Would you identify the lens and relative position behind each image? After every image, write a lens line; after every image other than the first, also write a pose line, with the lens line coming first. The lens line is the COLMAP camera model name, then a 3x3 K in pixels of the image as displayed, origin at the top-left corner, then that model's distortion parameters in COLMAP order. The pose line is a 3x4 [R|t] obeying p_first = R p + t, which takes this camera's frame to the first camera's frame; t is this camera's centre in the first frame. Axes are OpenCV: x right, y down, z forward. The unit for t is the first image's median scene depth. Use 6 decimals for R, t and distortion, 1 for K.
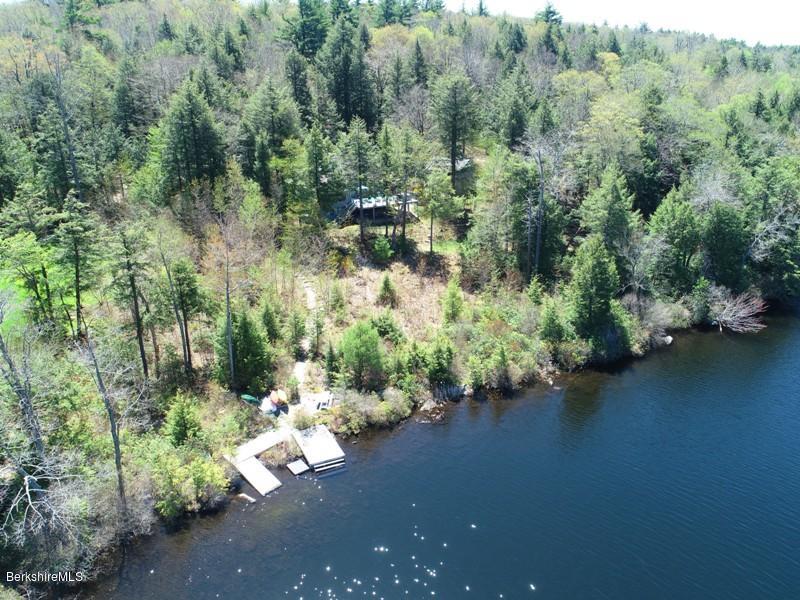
lens RADIAL K [[612.7, 0, 400.0], [0, 612.7, 300.0], [0, 0, 1]] dist [0.010176, -0.001677]
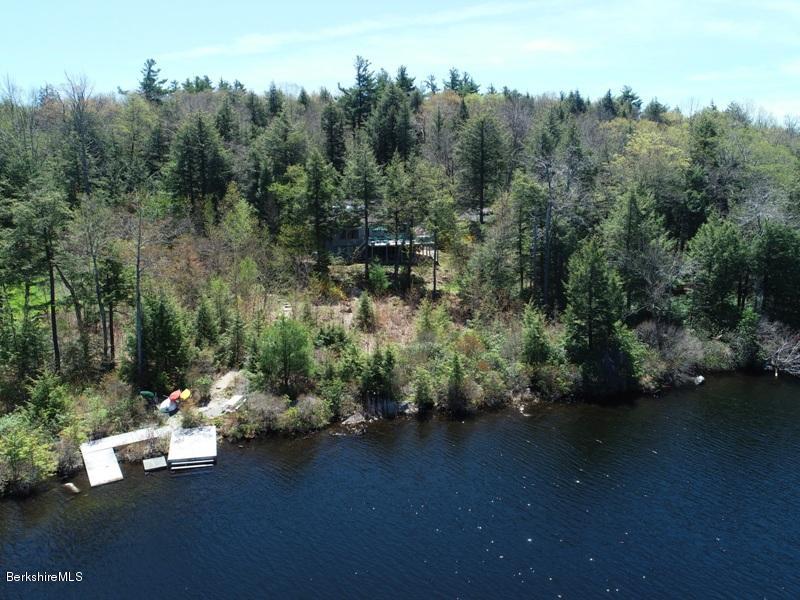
lens RADIAL K [[612.7, 0, 400.0], [0, 612.7, 300.0], [0, 0, 1]] dist [0.010176, -0.001677]
pose [[0.984114, 0.035857, -0.173881, 0.204926], [-0.067196, 0.981760, -0.177856, 0.134384], [0.164332, 0.186715, 0.968572, 0.172673]]
